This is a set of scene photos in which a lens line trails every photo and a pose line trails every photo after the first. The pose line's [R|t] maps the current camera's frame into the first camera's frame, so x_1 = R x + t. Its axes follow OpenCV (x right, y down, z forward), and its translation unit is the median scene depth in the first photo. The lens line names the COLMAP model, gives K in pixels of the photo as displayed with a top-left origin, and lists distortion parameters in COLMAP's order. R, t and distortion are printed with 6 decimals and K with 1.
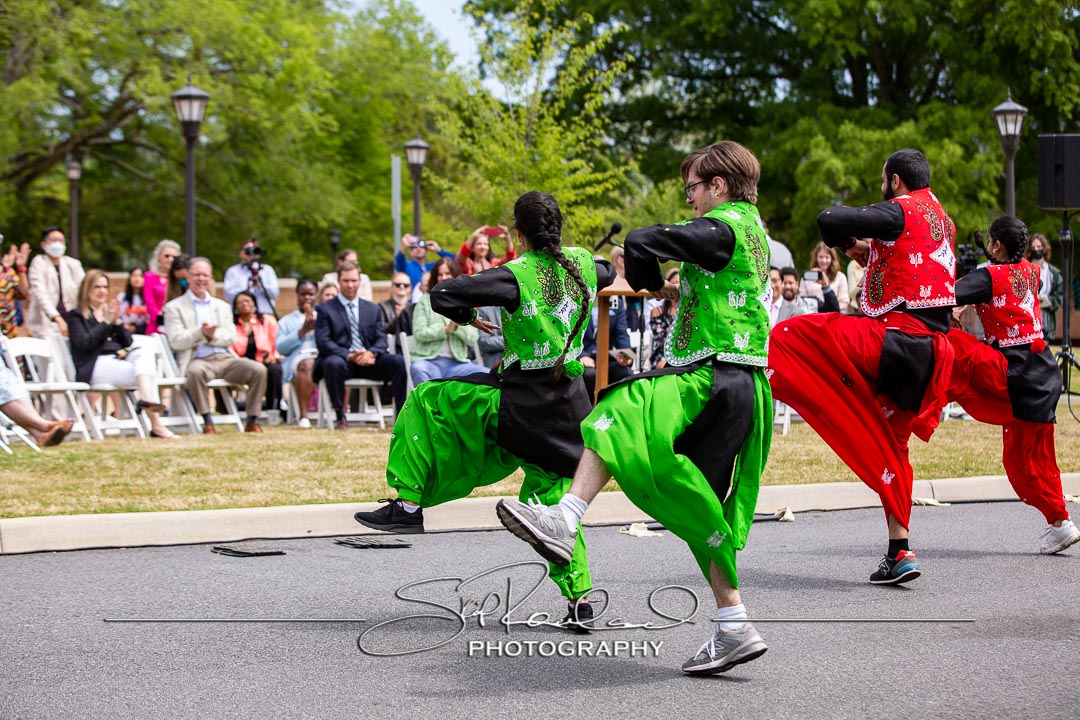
lens RADIAL K [[2554.2, 0, 540.0], [0, 2554.2, 360.0], [0, 0, 1]] dist [-0.046231, -0.540646]
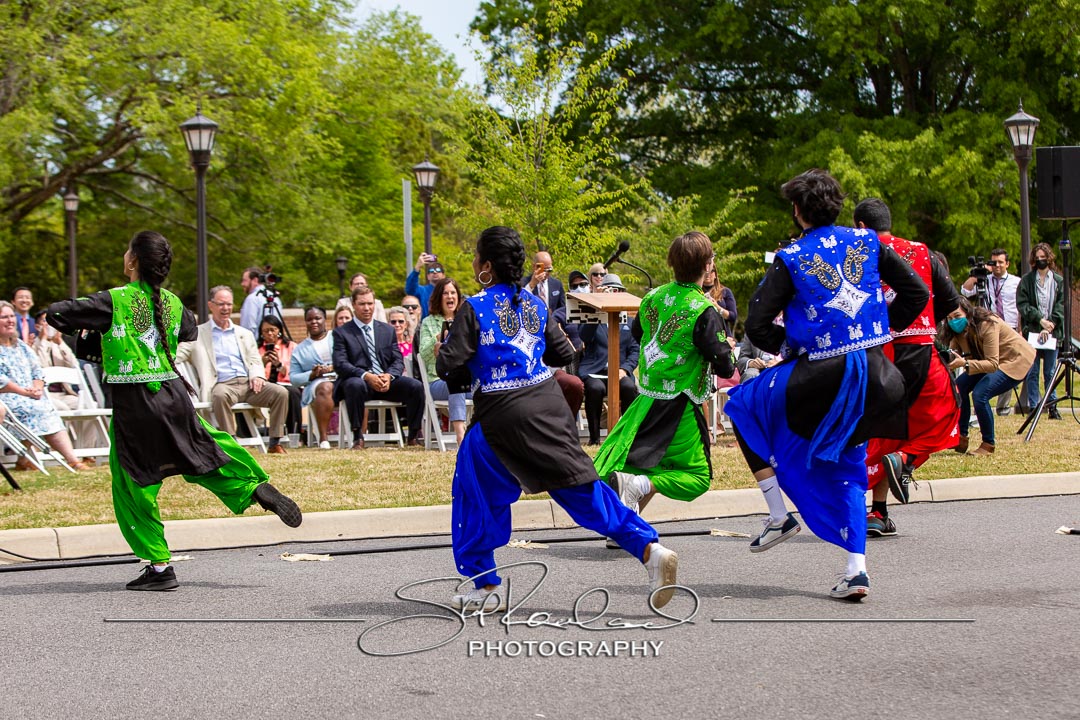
lens RADIAL K [[2215.4, 0, 540.0], [0, 2215.4, 360.0], [0, 0, 1]] dist [-0.170078, -0.356969]
pose [[0.999720, -0.023392, -0.003552, -0.003426], [0.023392, 0.999726, -0.000031, -0.010141], [0.003551, -0.000052, 0.999994, 0.165348]]
